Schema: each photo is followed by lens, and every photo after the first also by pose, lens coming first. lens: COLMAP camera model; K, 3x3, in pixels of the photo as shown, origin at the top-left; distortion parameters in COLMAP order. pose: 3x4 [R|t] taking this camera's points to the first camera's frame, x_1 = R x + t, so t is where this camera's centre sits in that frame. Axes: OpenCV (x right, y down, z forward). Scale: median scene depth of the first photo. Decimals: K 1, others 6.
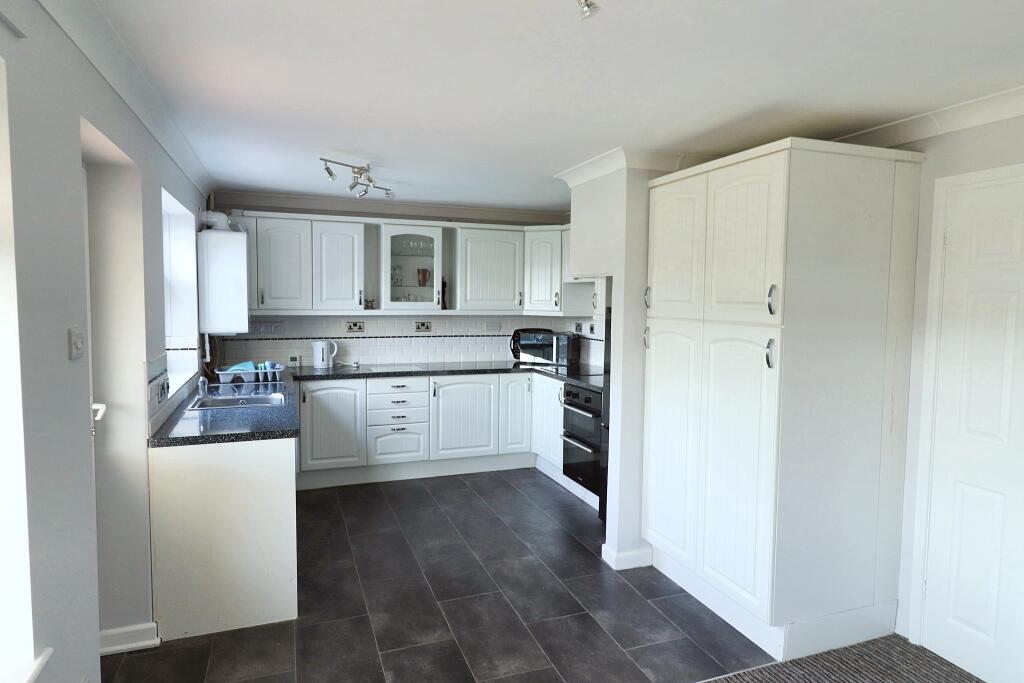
lens RADIAL K [[603.9, 0, 513.7], [0, 603.9, 334.6], [0, 0, 1]] dist [-0.003392, -0.000707]
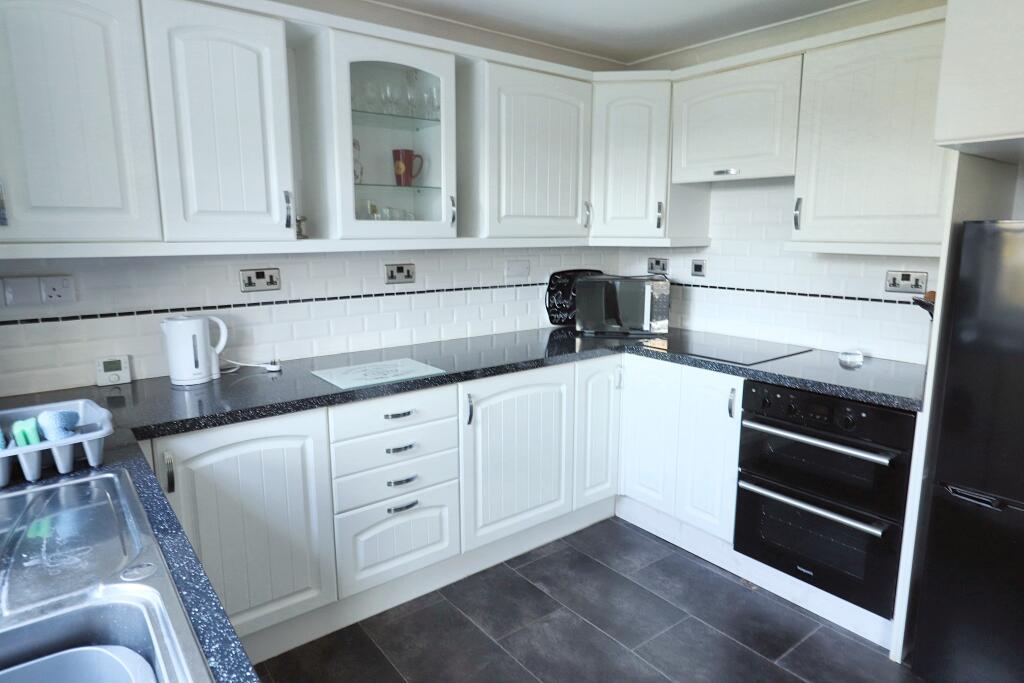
lens RADIAL K [[603.9, 0, 513.7], [0, 603.9, 334.6], [0, 0, 1]] dist [-0.003392, -0.000707]
pose [[0.953884, -0.061719, 0.293763, -0.224886], [0.028819, 0.992943, 0.115038, -0.018896], [-0.298790, -0.101267, 0.948931, 0.536551]]
